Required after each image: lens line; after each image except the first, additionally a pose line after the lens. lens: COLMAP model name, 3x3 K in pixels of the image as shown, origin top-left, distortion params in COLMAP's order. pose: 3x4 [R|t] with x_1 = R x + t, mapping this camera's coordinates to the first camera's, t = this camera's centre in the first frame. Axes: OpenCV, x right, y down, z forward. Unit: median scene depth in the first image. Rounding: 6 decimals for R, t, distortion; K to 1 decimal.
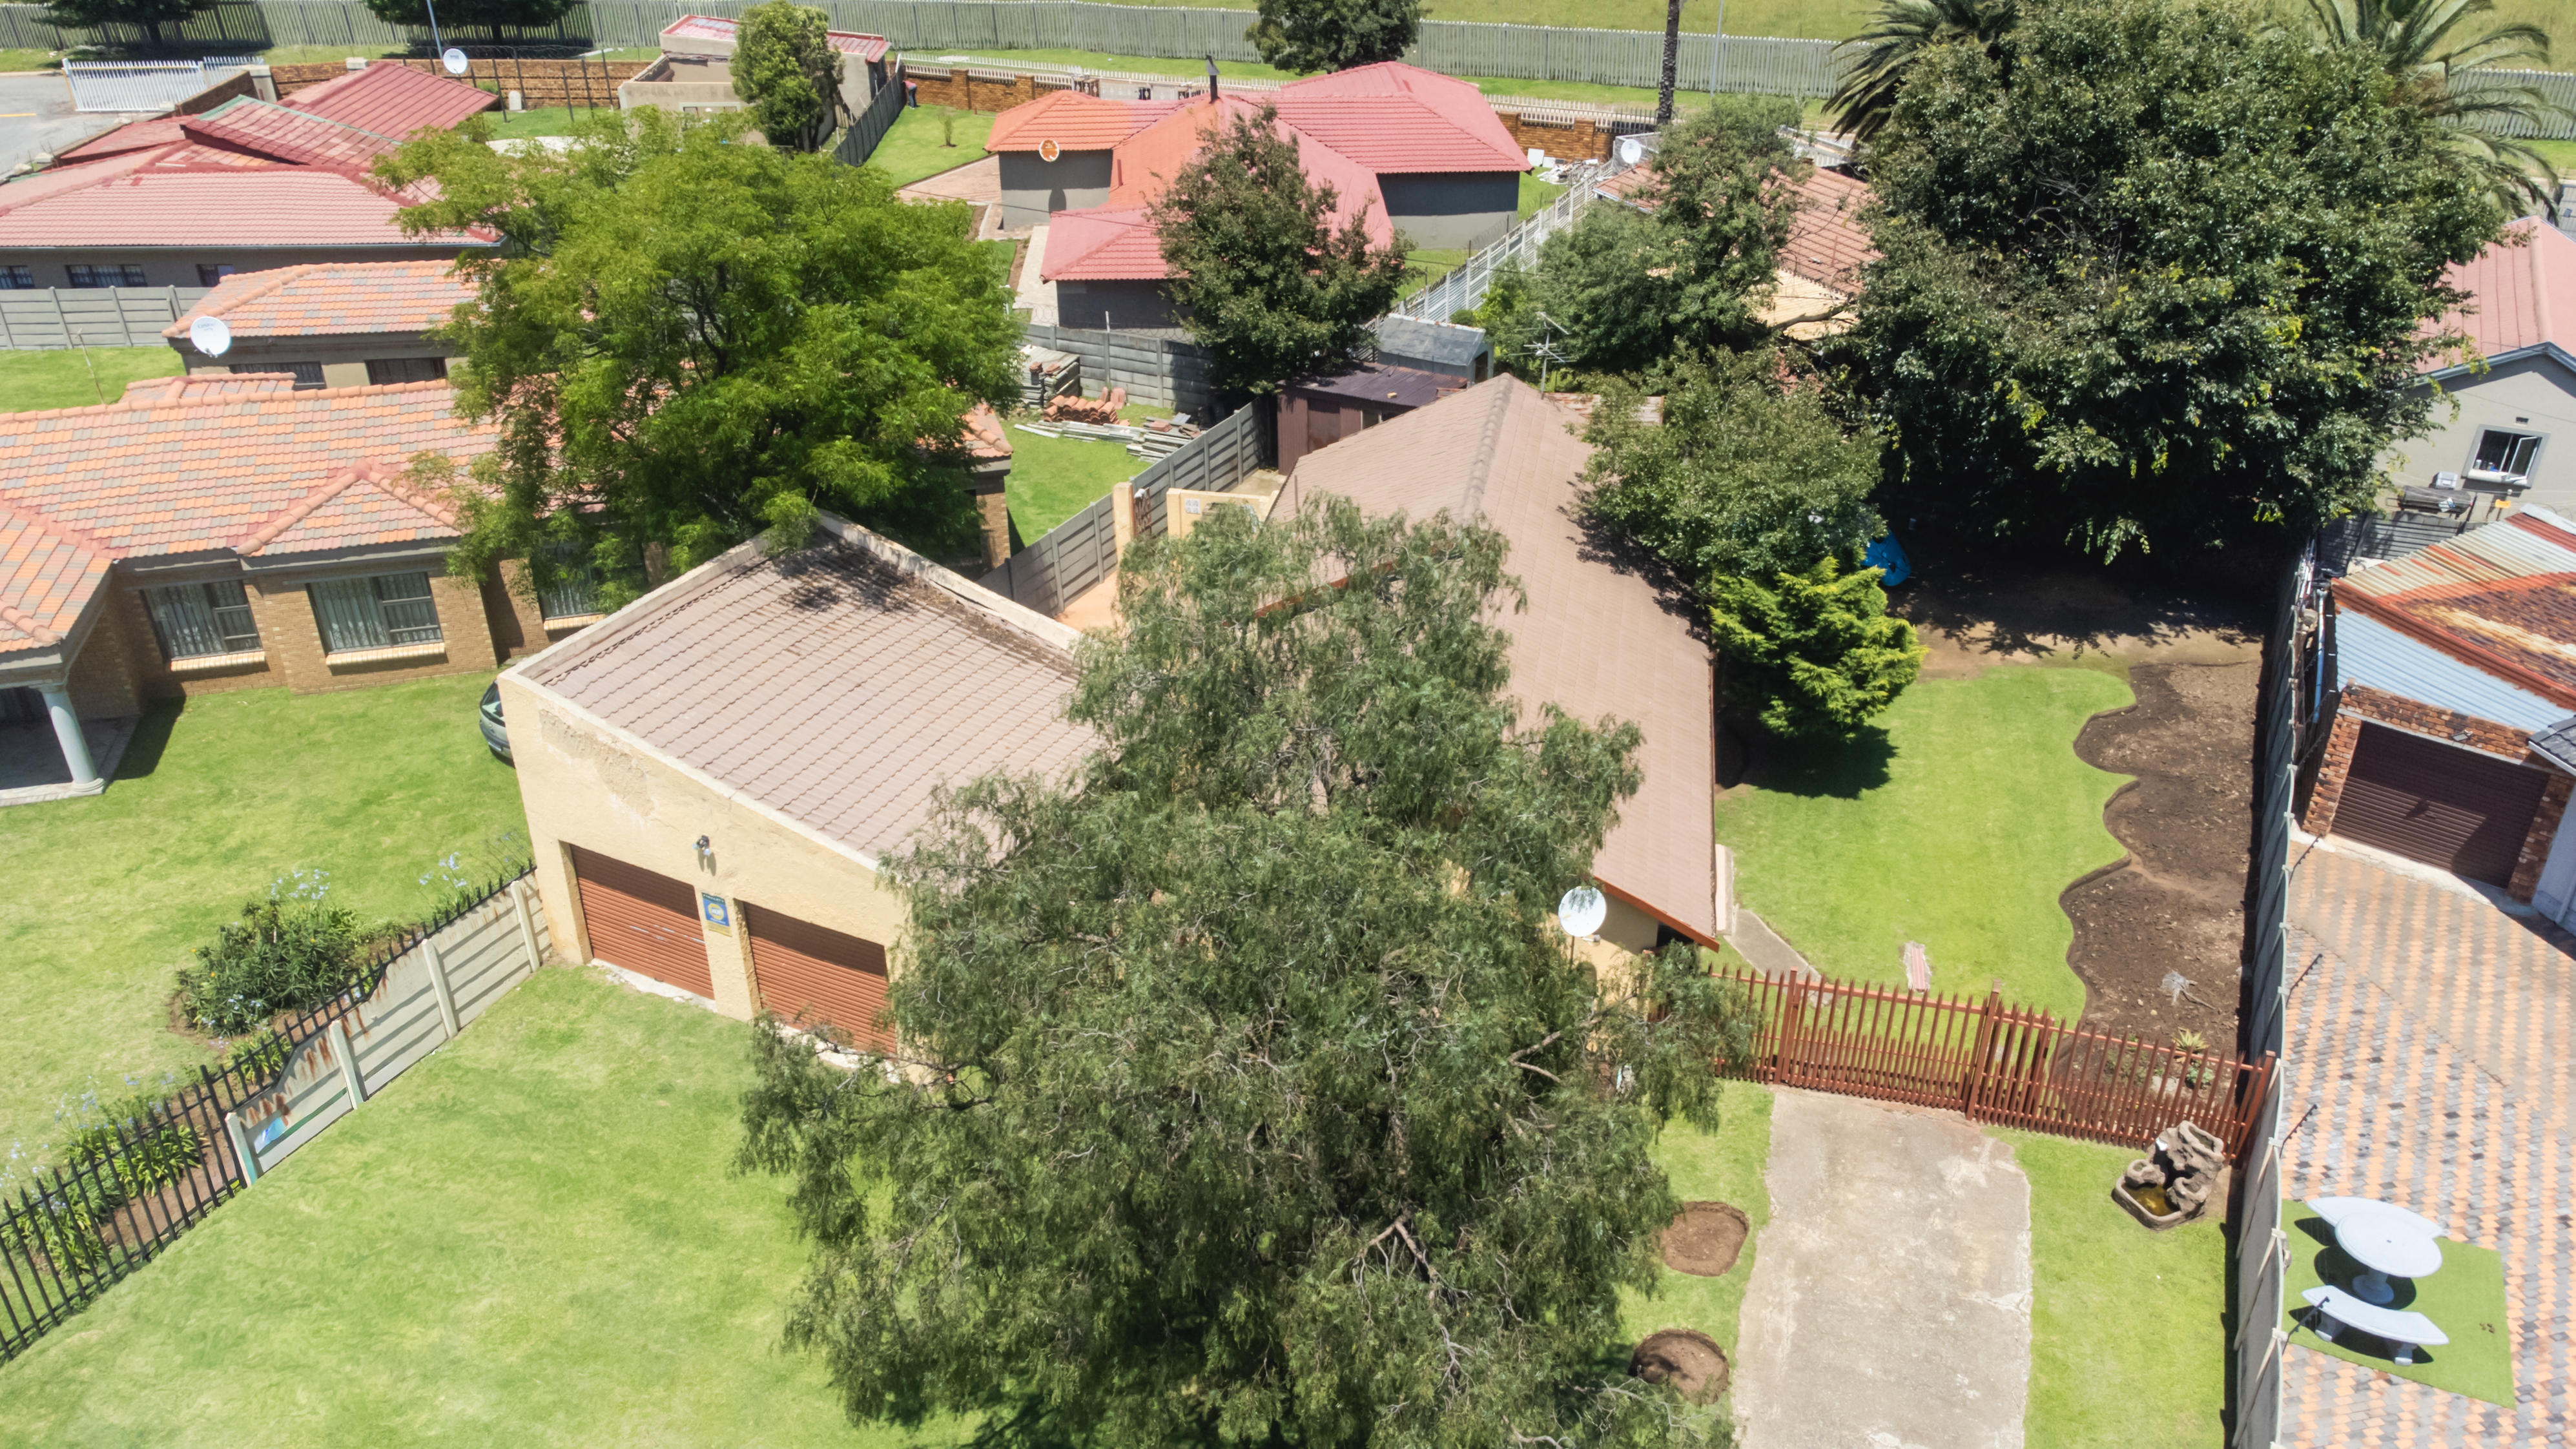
lens RADIAL K [[1897.0, 0, 1270.9], [0, 1897.0, 686.3], [0, 0, 1]] dist [0.005438, 0.083729]
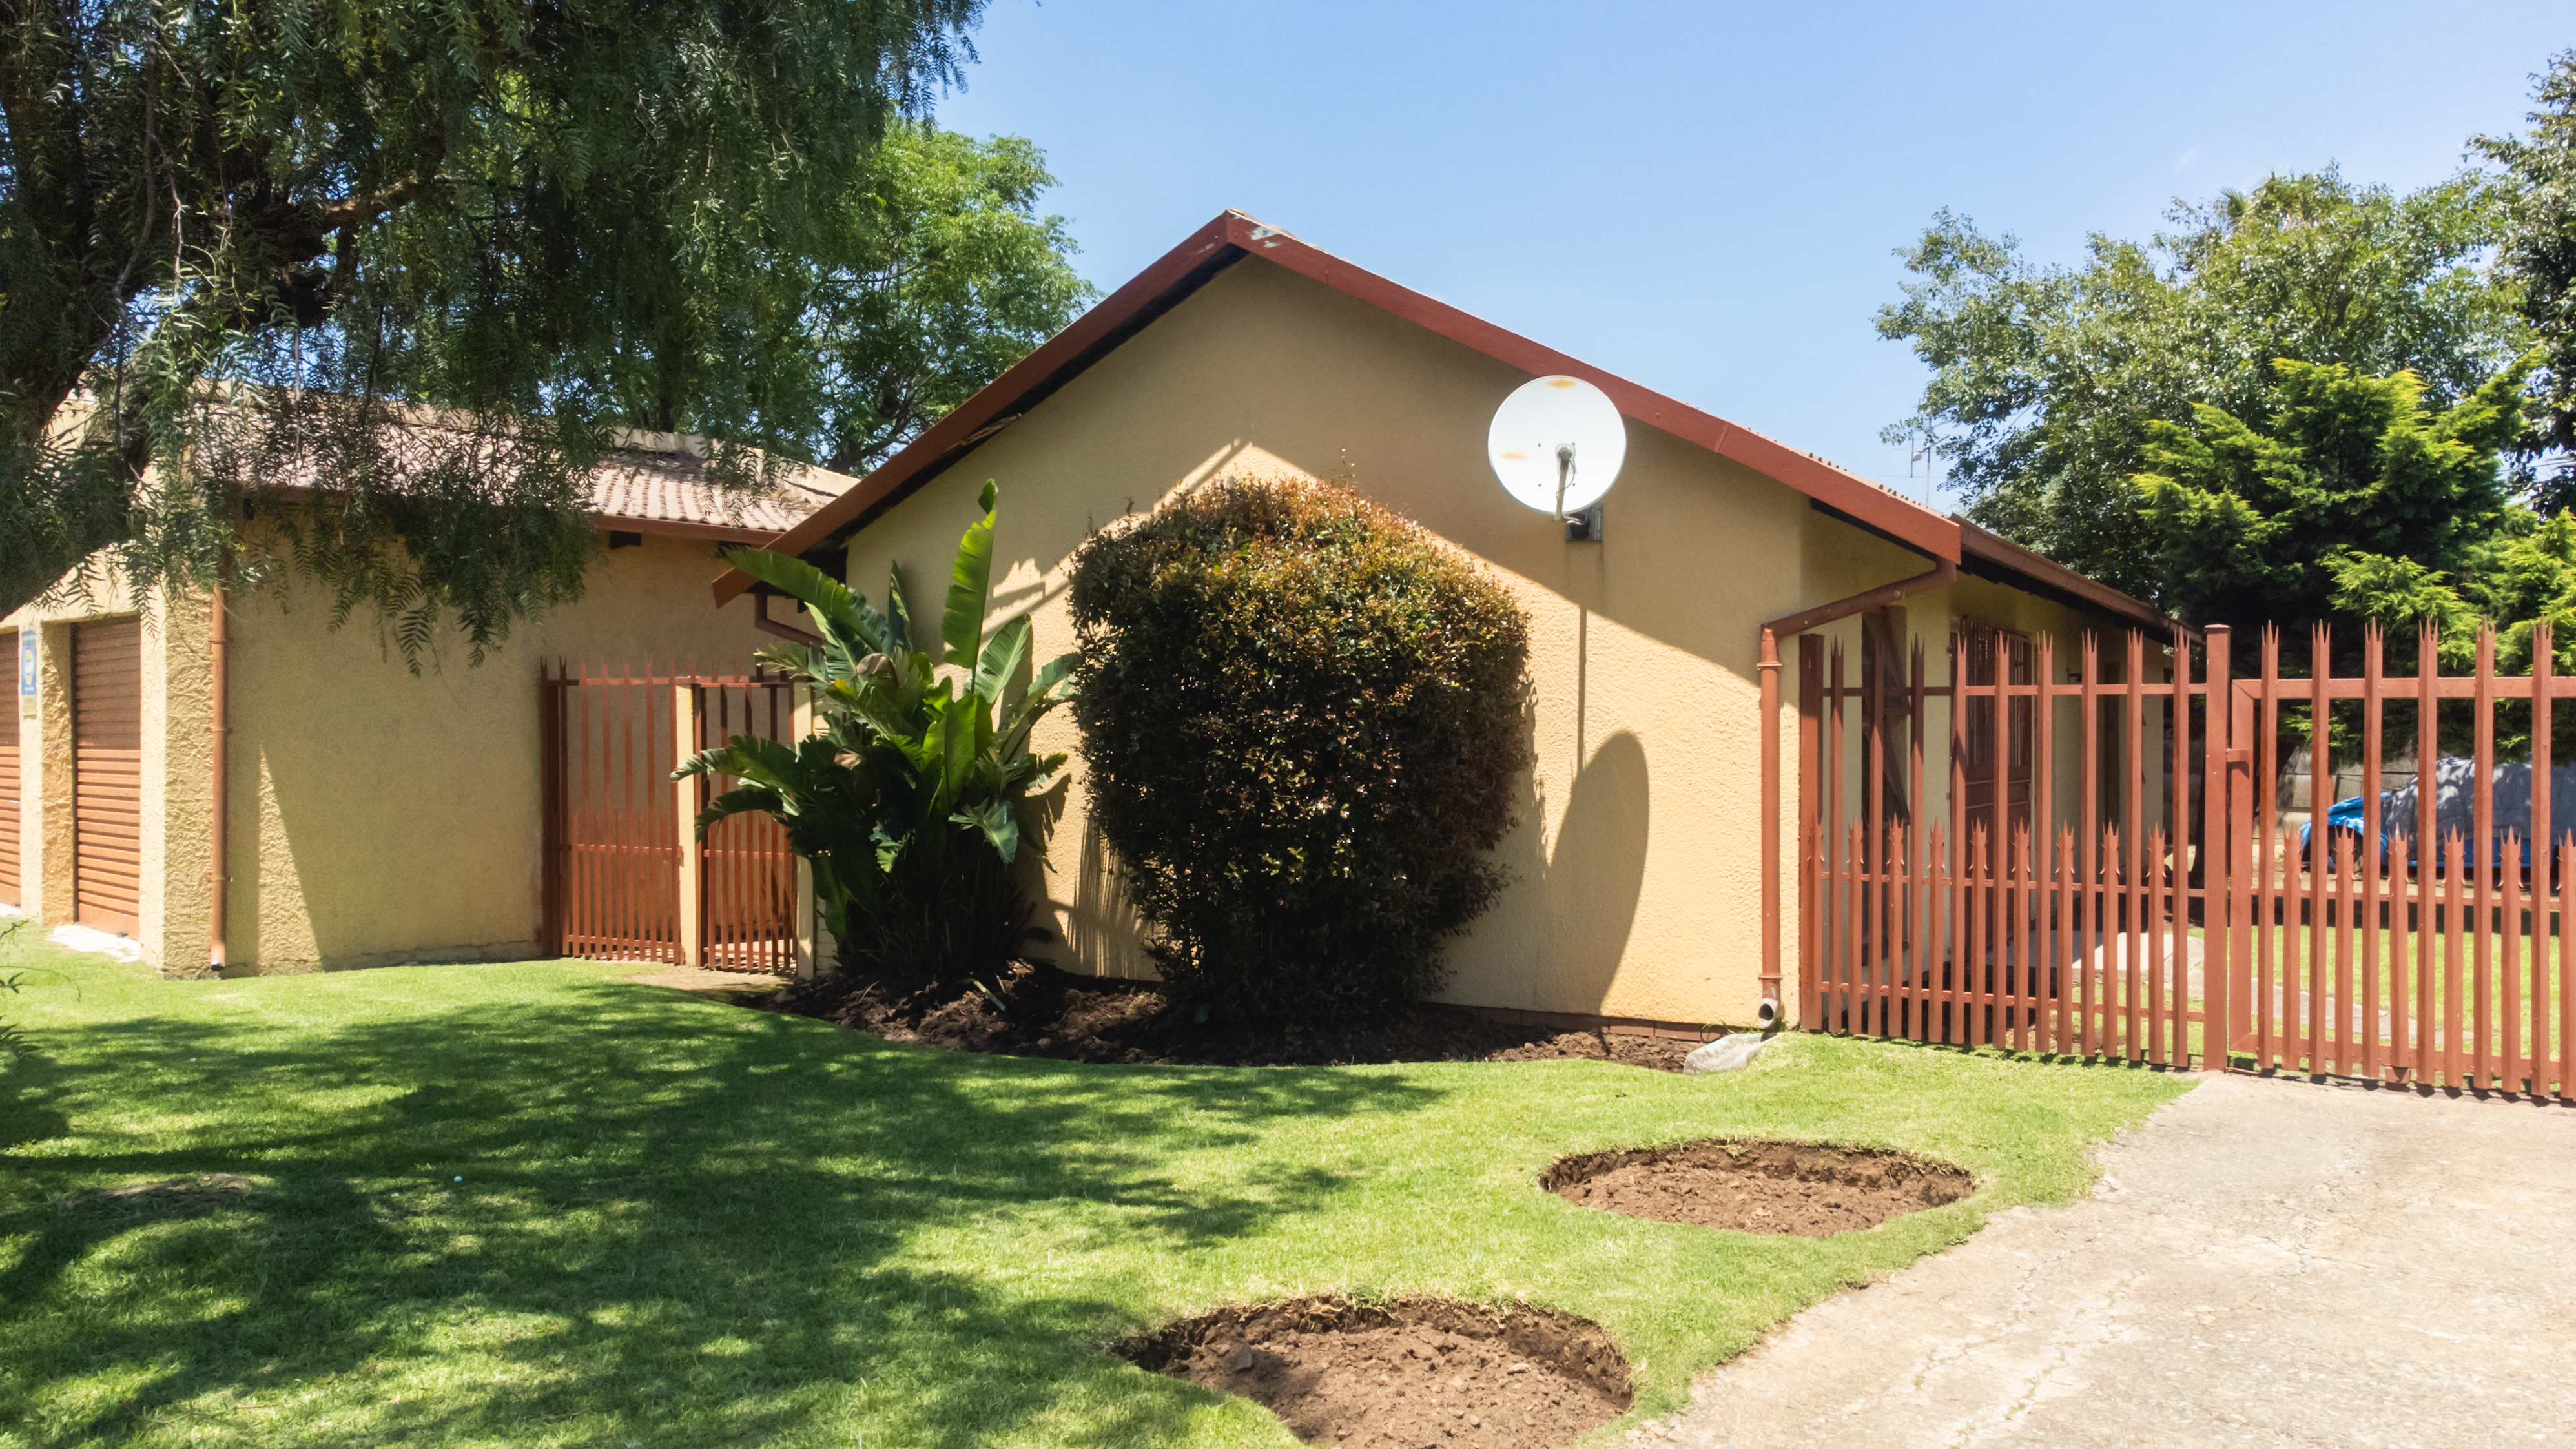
lens RADIAL K [[1897.0, 0, 1270.9], [0, 1897.0, 686.3], [0, 0, 1]] dist [0.005438, 0.083729]
pose [[0.943002, -0.002819, -0.332774, 0.211307], [-0.155698, 0.880033, -0.448665, 0.300202], [0.294117, 0.474904, 0.829434, 0.626972]]
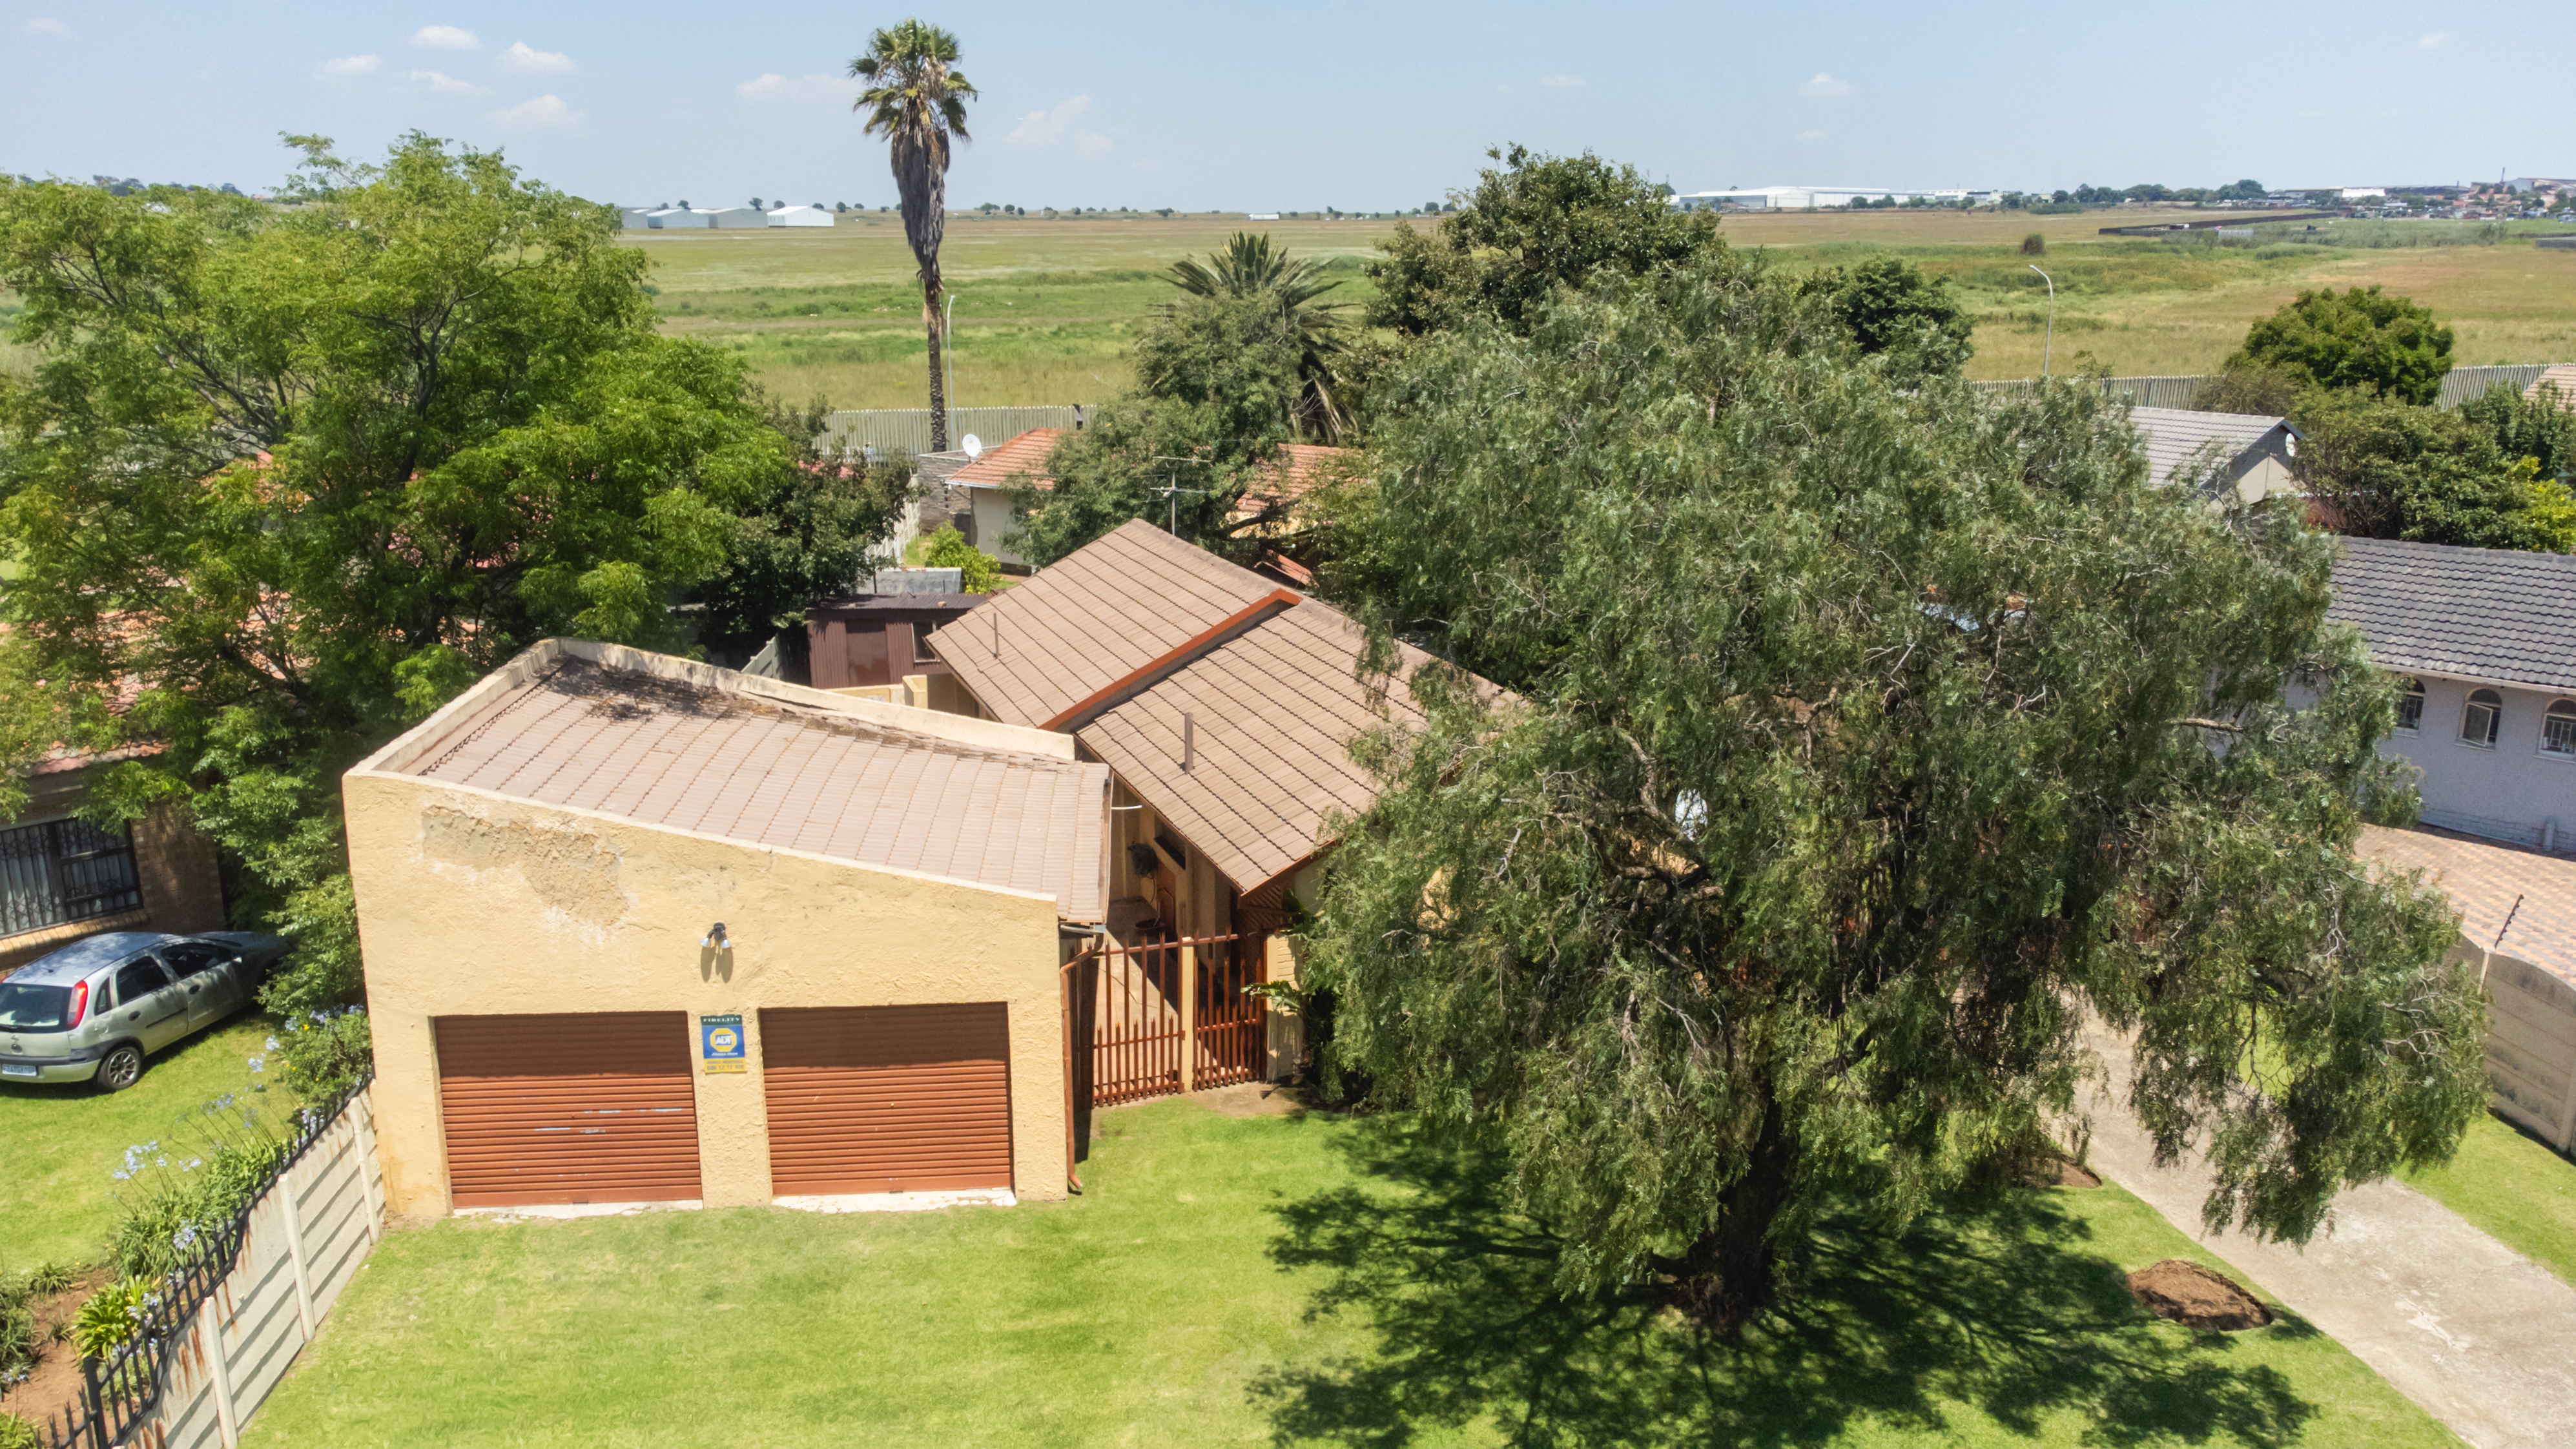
lens RADIAL K [[1873.0, 0, 1223.7], [0, 1873.0, 761.8], [0, 0, 1]] dist [-0.000146, 0.077118]
pose [[0.873711, -0.133171, 0.467861, -0.429544], [0.230407, 0.960359, -0.156921, 0.166512], [-0.428417, 0.244902, 0.869759, 0.250464]]
